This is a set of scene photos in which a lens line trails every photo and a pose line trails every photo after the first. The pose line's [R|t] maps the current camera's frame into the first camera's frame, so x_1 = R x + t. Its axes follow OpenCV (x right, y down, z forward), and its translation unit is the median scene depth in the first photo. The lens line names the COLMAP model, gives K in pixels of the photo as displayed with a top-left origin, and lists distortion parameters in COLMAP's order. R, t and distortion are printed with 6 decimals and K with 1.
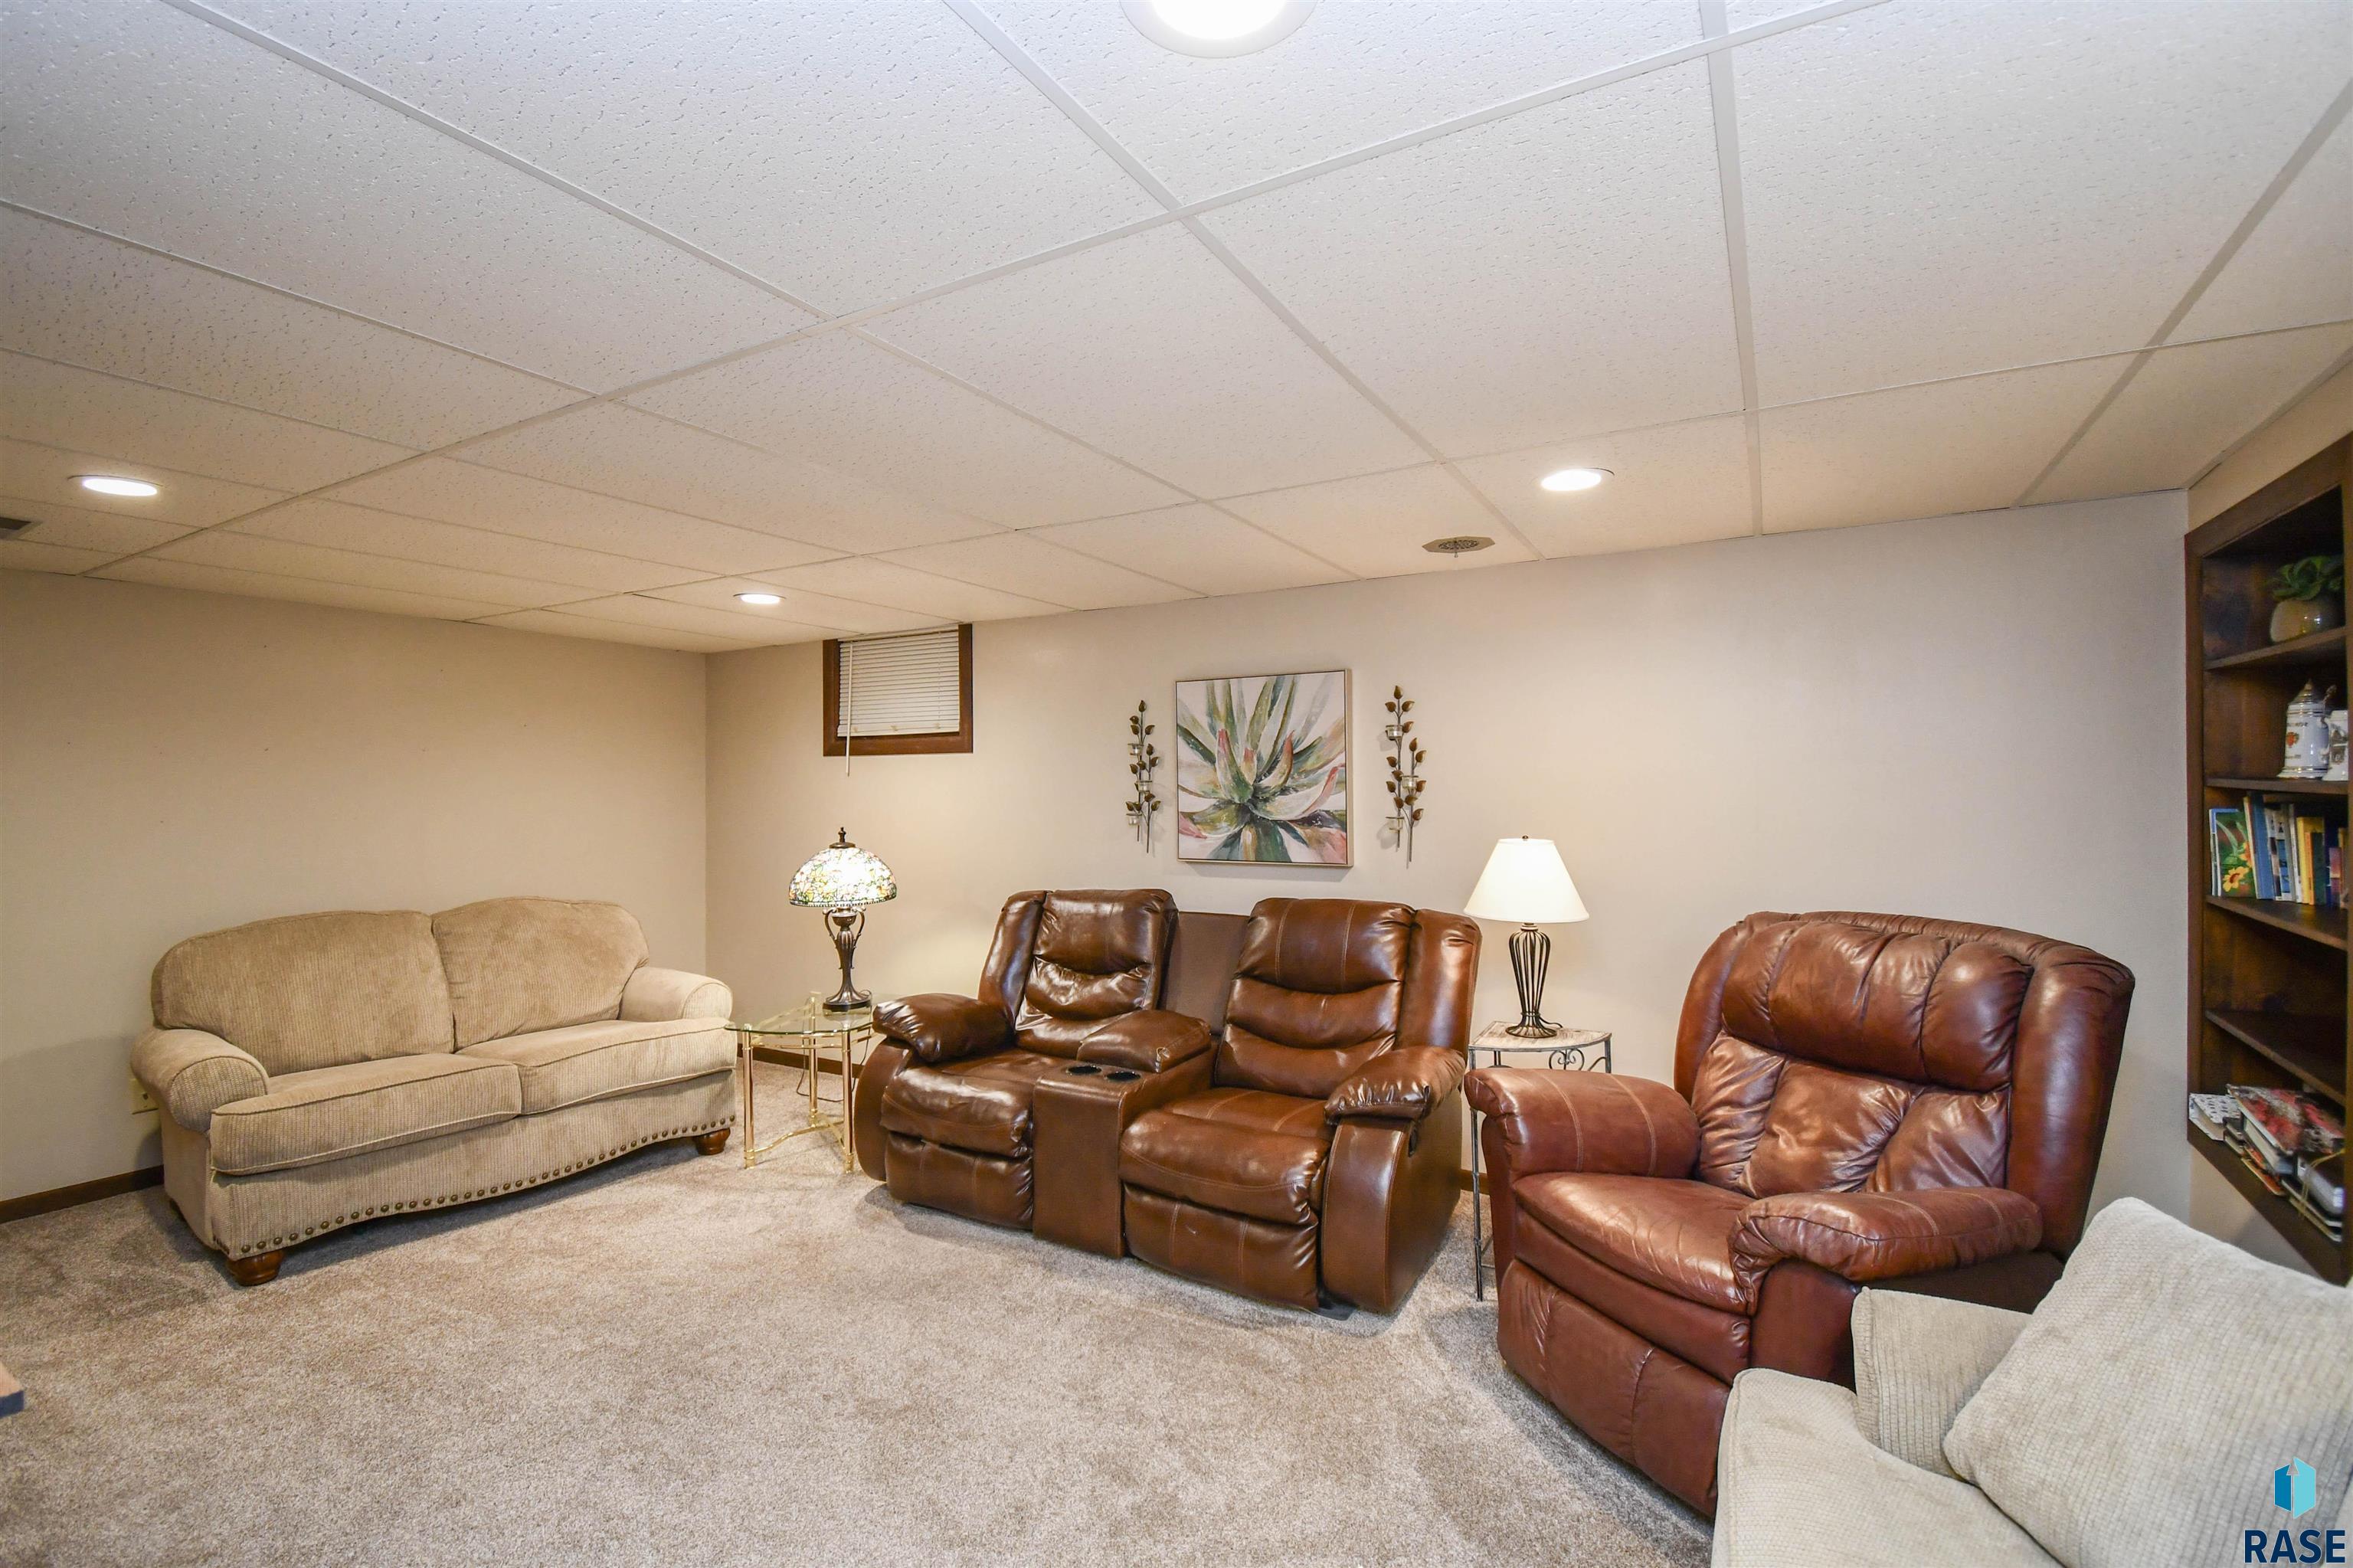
lens RADIAL K [[1045.6, 0, 1176.5], [0, 1045.6, 784.0], [0, 0, 1]] dist [0.032435, -0.033613]
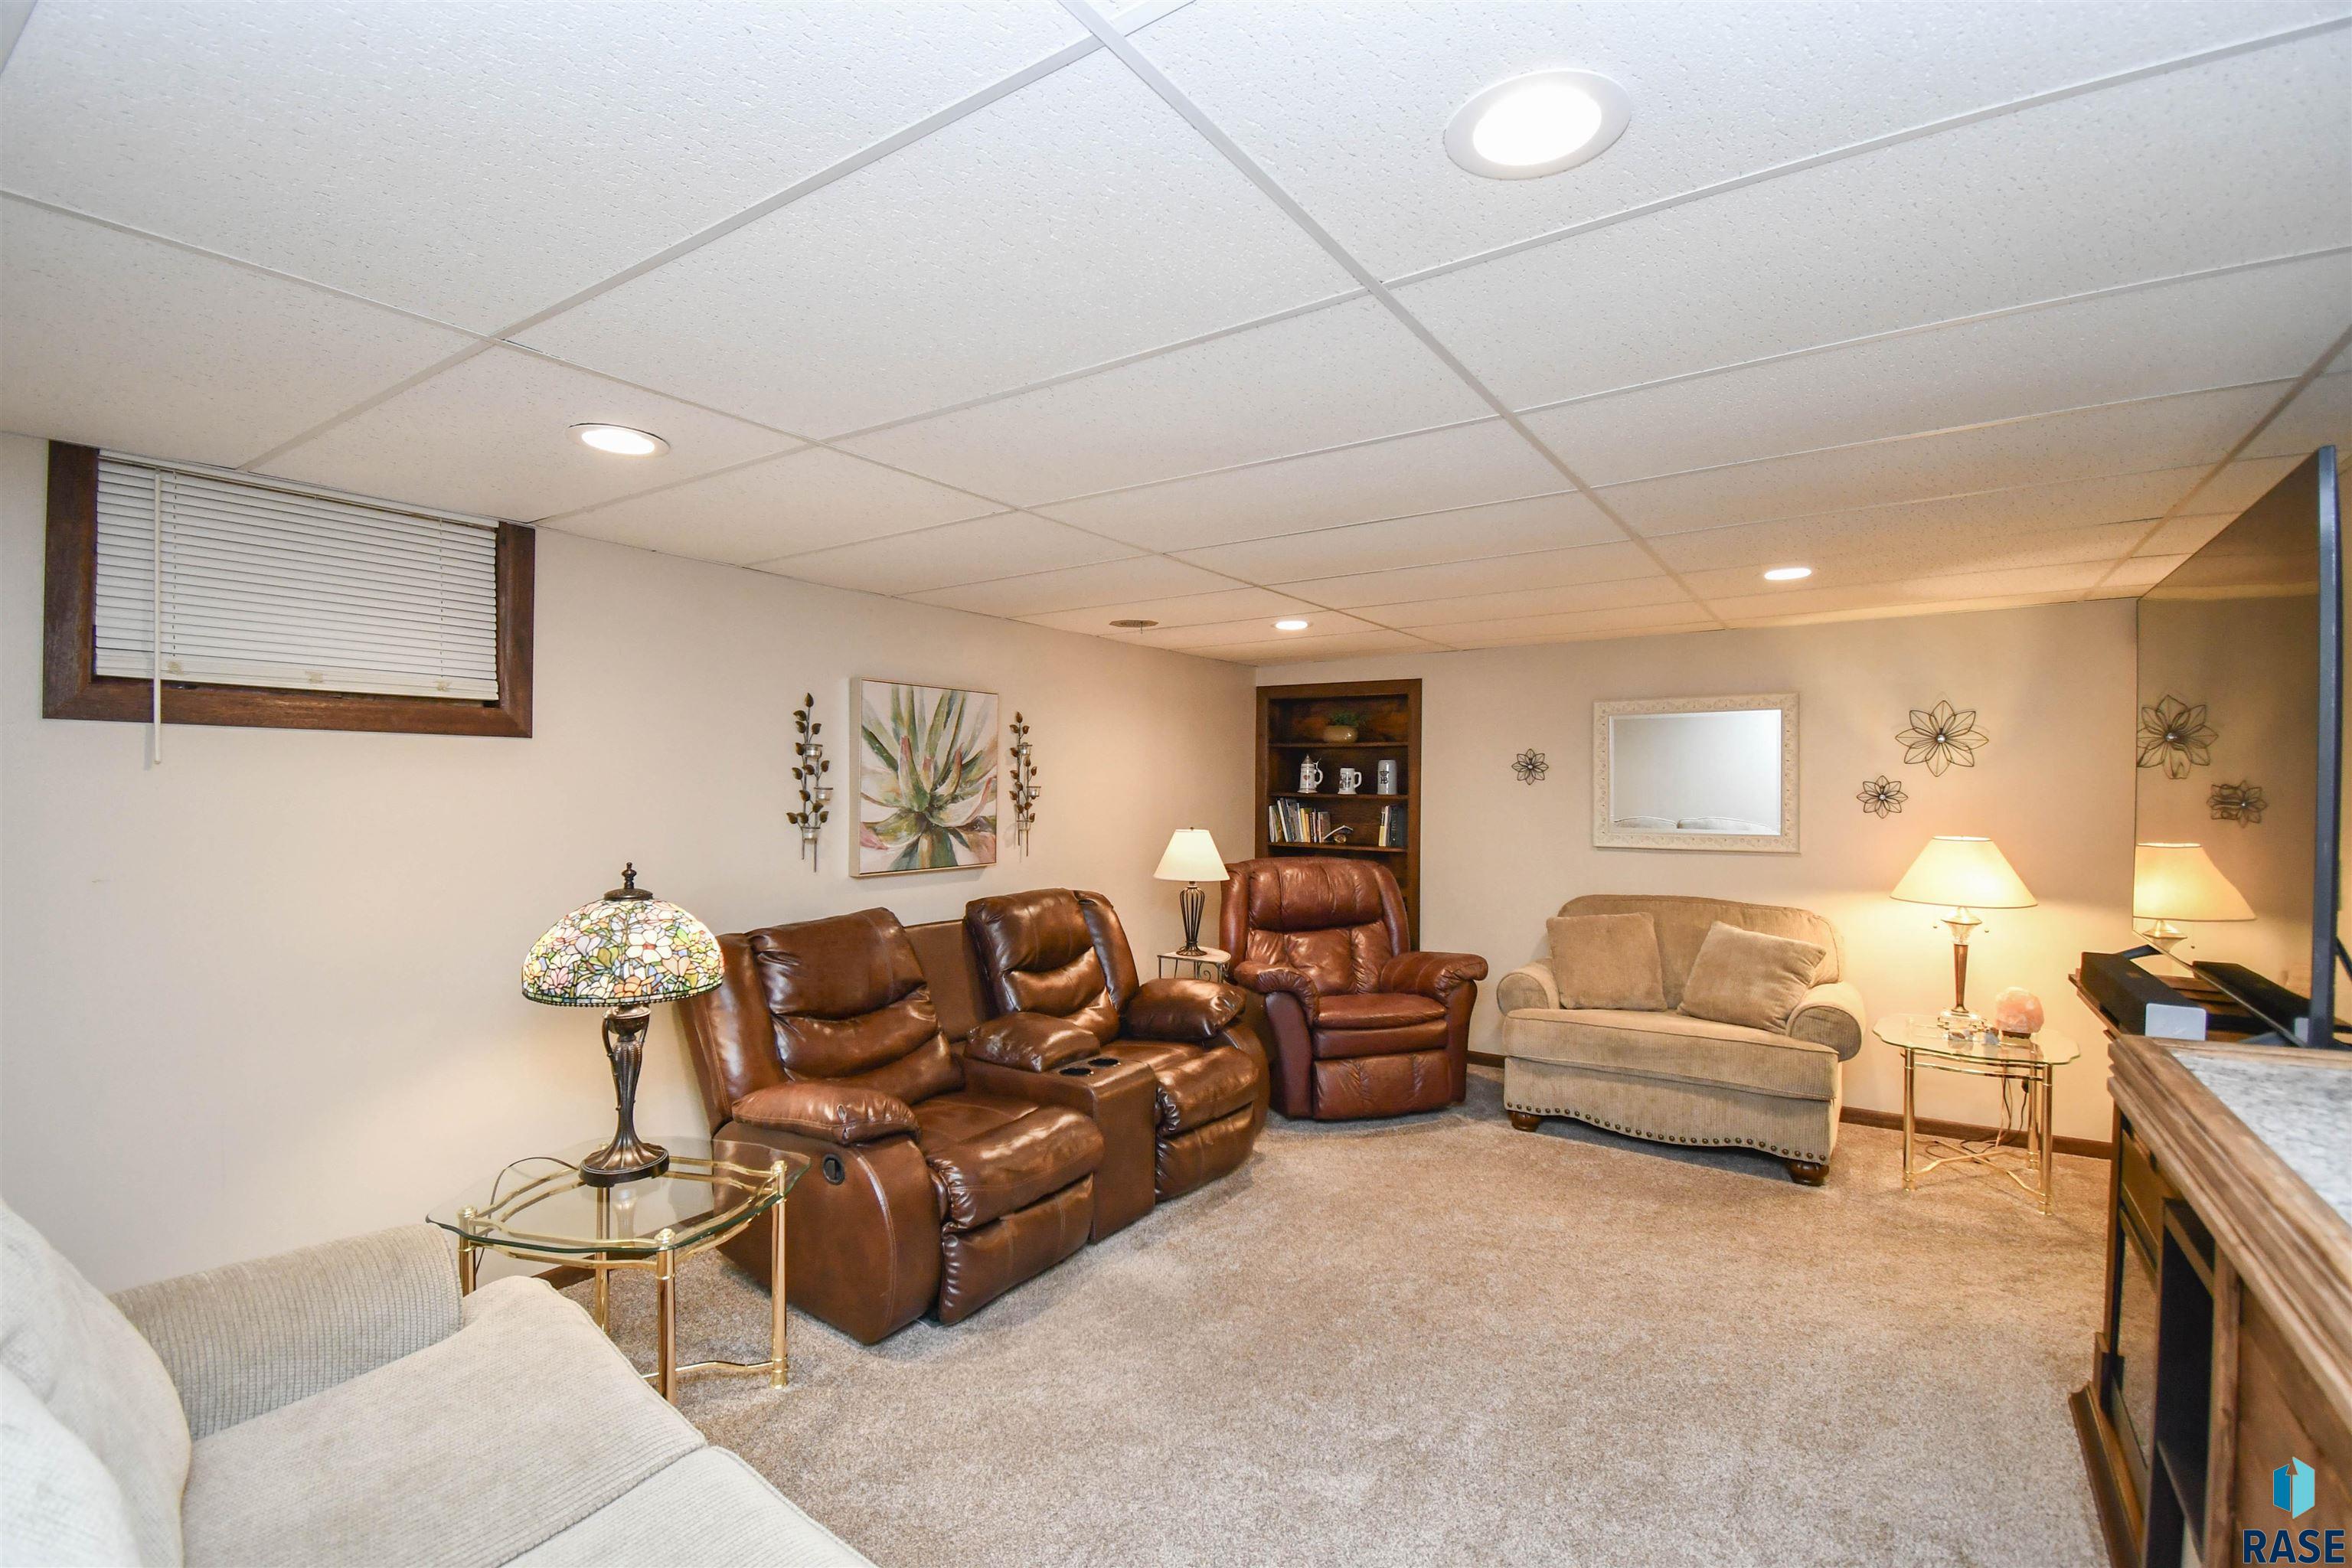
lens RADIAL K [[1045.1, 0, 1176.0], [0, 1045.1, 784.0], [0, 0, 1]] dist [0.032435, -0.033613]
pose [[0.080706, 0.011142, 0.996676, -0.923750], [-0.008169, 0.999911, -0.010517, 0.000656], [-0.996705, -0.007293, 0.080789, 0.681729]]
